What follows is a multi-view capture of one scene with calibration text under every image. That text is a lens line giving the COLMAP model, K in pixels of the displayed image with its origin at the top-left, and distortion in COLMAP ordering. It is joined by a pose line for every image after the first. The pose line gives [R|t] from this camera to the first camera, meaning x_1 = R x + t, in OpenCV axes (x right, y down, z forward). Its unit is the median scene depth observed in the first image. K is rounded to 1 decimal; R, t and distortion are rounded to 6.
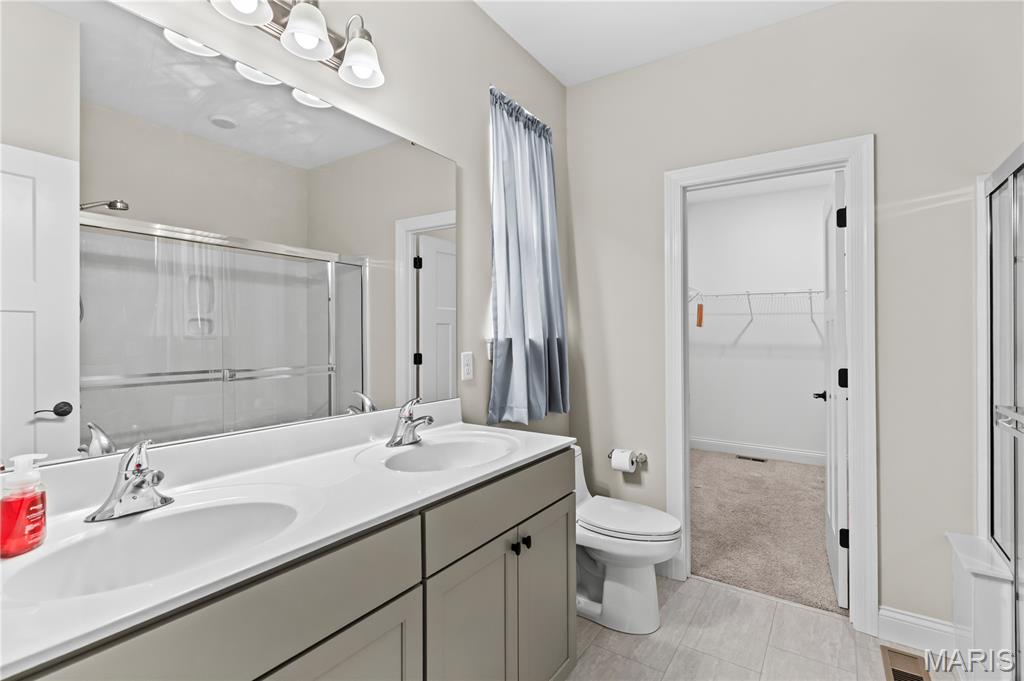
lens RADIAL K [[471.5, 0, 514.0], [0, 471.5, 336.3], [0, 0, 1]] dist [0.004091, 0.000377]
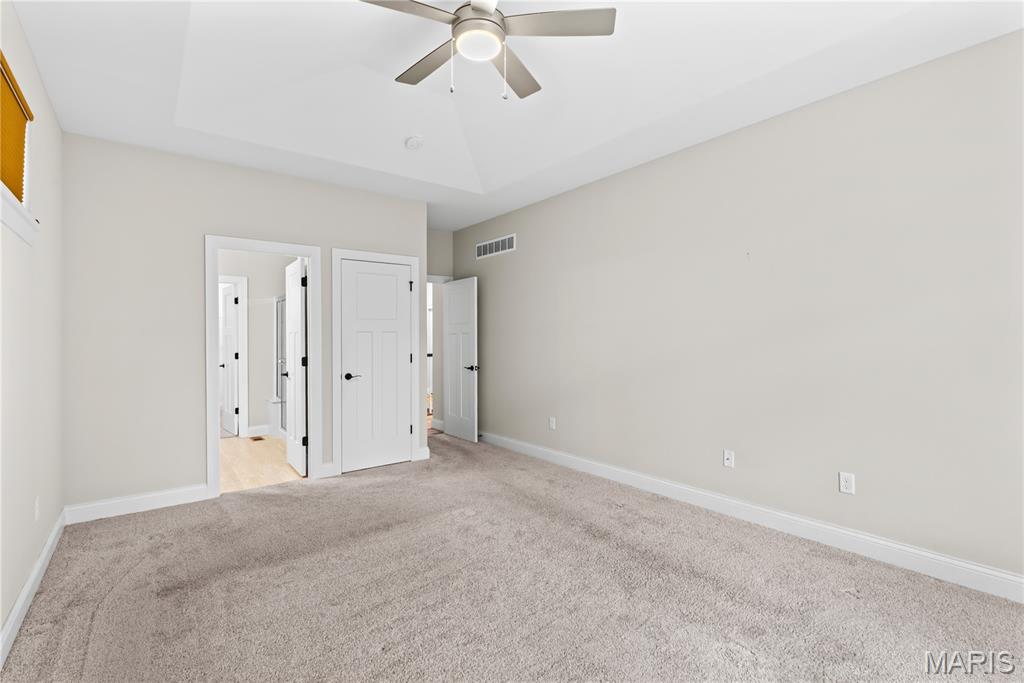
lens RADIAL K [[471.5, 0, 513.5], [0, 471.5, 342.3], [0, 0, 1]] dist [0.004091, 0.000377]
pose [[0.312423, 0.003688, 0.949936, -1.564606], [0.006244, 0.999963, -0.005936, 0.034862], [-0.949923, 0.007786, 0.312388, -1.559623]]
